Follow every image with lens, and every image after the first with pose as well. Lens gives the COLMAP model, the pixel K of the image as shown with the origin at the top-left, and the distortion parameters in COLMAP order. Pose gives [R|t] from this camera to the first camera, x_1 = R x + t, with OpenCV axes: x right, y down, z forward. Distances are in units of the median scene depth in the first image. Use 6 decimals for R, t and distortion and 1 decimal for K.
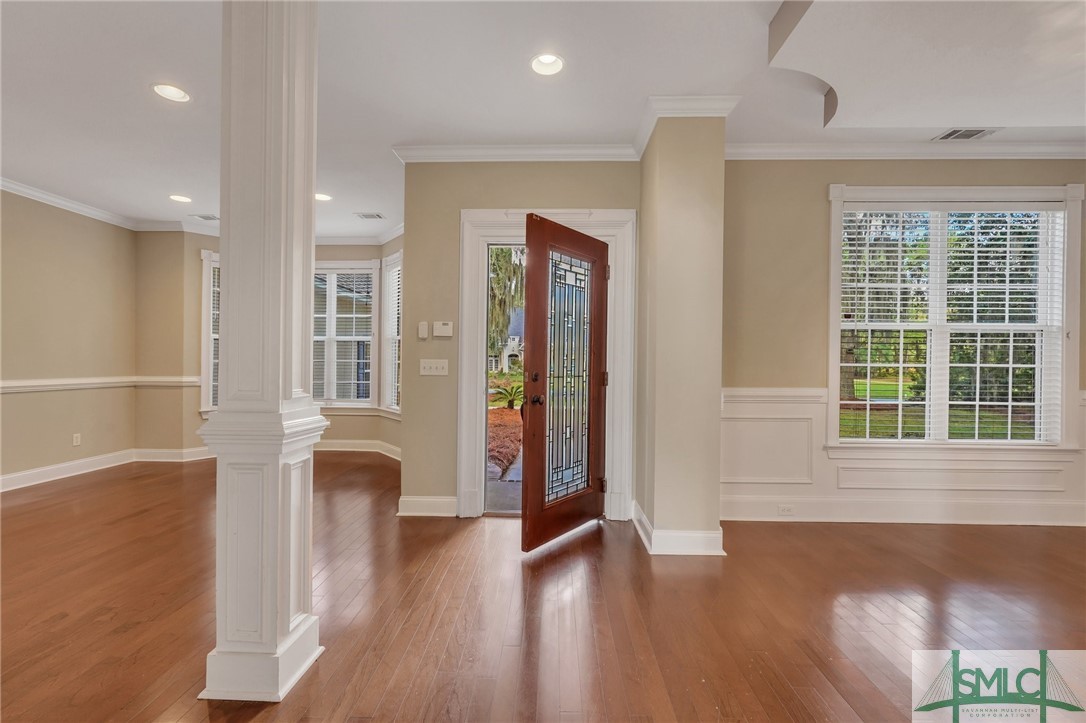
lens RADIAL K [[485.5, 0, 543.0], [0, 485.5, 361.5], [0, 0, 1]] dist [-0.018702, 0.013981]
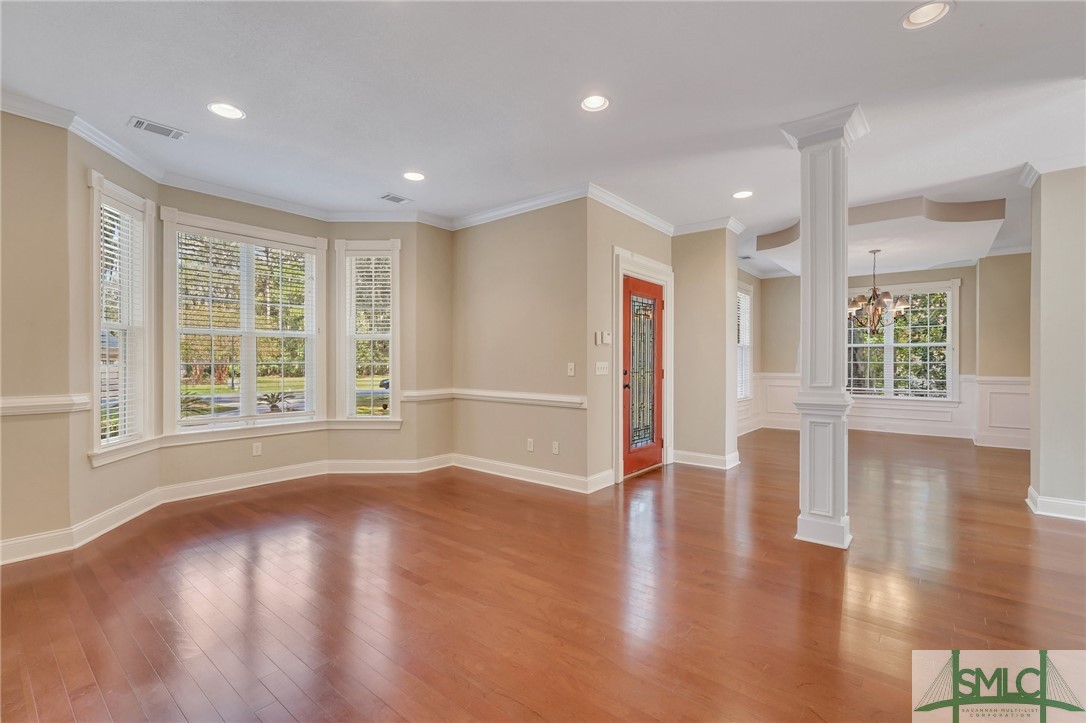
lens RADIAL K [[485.5, 0, 543.0], [0, 485.5, 361.5], [0, 0, 1]] dist [-0.018702, 0.013981]
pose [[0.610613, -0.006686, 0.791901, -1.303968], [0.001990, 0.999974, 0.006908, -0.014053], [-0.791926, -0.002642, 0.610611, 0.360377]]
